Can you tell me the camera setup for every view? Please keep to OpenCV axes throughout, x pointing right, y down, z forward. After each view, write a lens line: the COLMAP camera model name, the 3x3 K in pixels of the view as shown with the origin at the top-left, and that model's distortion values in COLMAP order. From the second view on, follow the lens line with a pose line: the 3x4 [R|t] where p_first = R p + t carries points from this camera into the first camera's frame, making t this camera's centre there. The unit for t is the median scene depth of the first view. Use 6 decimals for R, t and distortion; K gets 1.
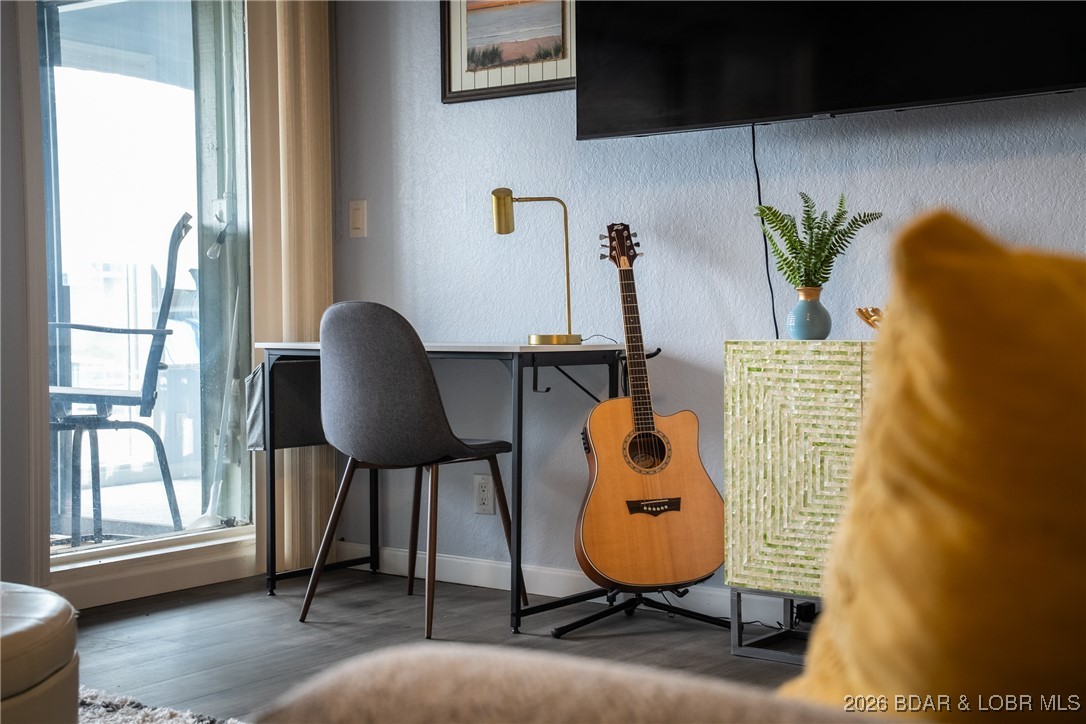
lens RADIAL K [[1492.2, 0, 544.8], [0, 1492.2, 353.4], [0, 0, 1]] dist [0.168407, 0.000000]
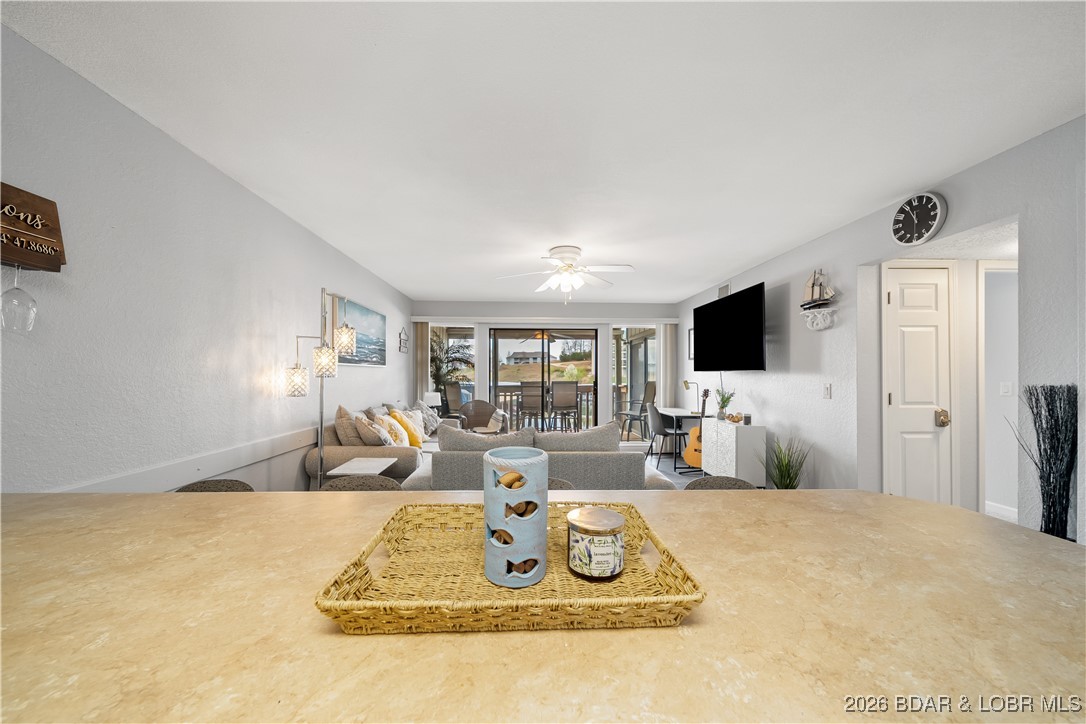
lens RADIAL K [[384.3, 0, 541.6], [0, 384.3, 375.5], [0, 0, 1]] dist [0.002549, -0.002103]
pose [[0.642389, 0.013153, -0.766266, 0.628122], [-0.030331, 0.999506, -0.008272, -0.101771], [0.765779, 0.028555, 0.642470, -0.166175]]
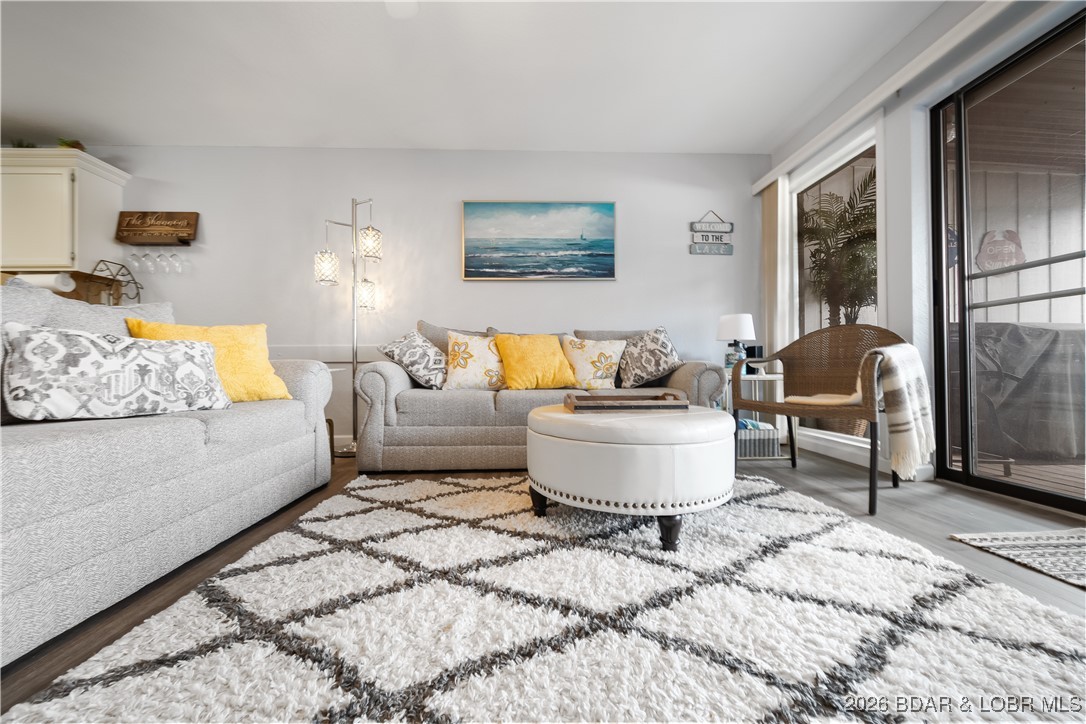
lens RADIAL K [[384.3, 0, 543.1], [0, 384.3, 364.4], [0, 0, 1]] dist [0.002549, -0.002103]
pose [[-0.771742, 0.006362, -0.635903, 0.062298], [-0.001555, 0.999928, 0.011890, 0.033068], [0.635933, 0.010165, -0.771677, 0.687480]]
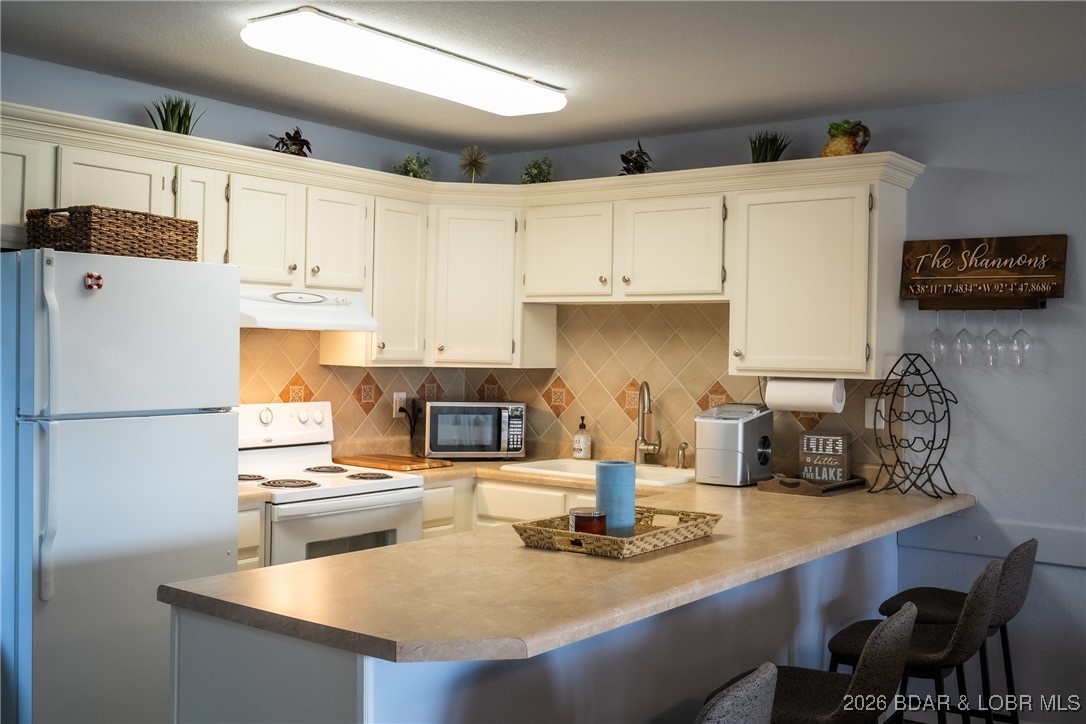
lens RADIAL K [[1100.6, 0, 525.8], [0, 1100.6, 373.8], [0, 0, 1]] dist [-0.010824, 0.000000]
pose [[-0.999957, -0.007419, 0.005567, 0.556146], [-0.007136, 0.998766, 0.049153, -0.165449], [-0.005925, 0.049111, -0.998776, 0.660336]]
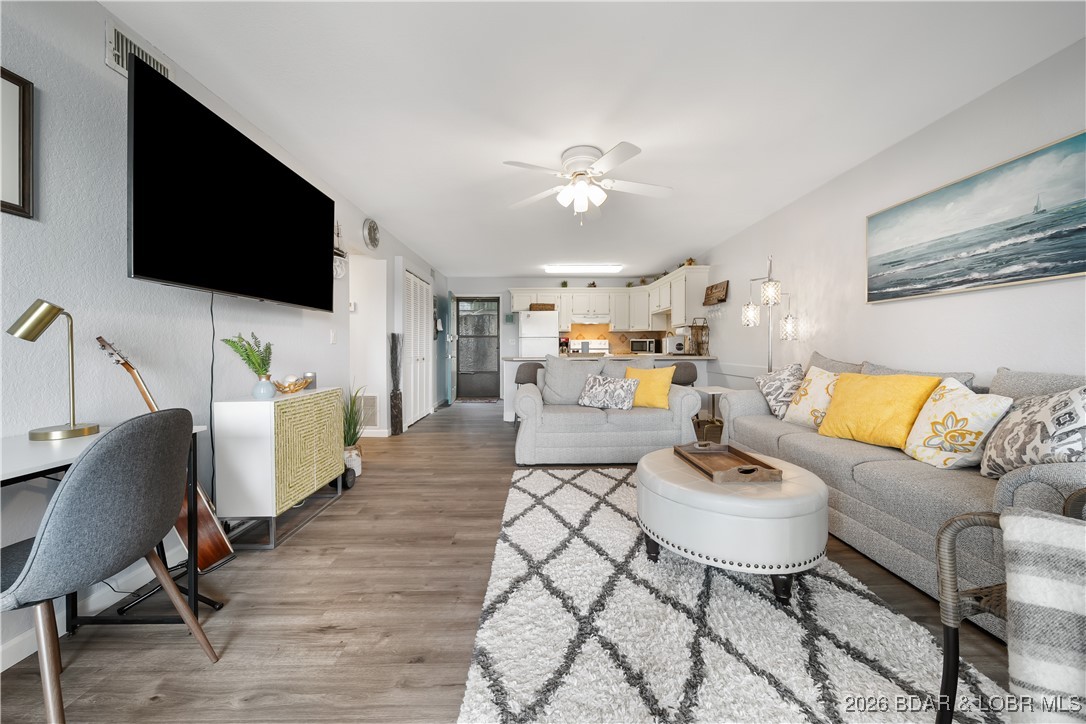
lens RADIAL K [[384.3, 0, 539.1], [0, 384.3, 349.3], [0, 0, 1]] dist [0.002549, -0.002103]
pose [[-0.615943, 0.008439, 0.787746, -0.459441], [0.030500, 0.999448, 0.013140, -0.066724], [-0.787200, 0.032120, -0.615861, 0.882156]]
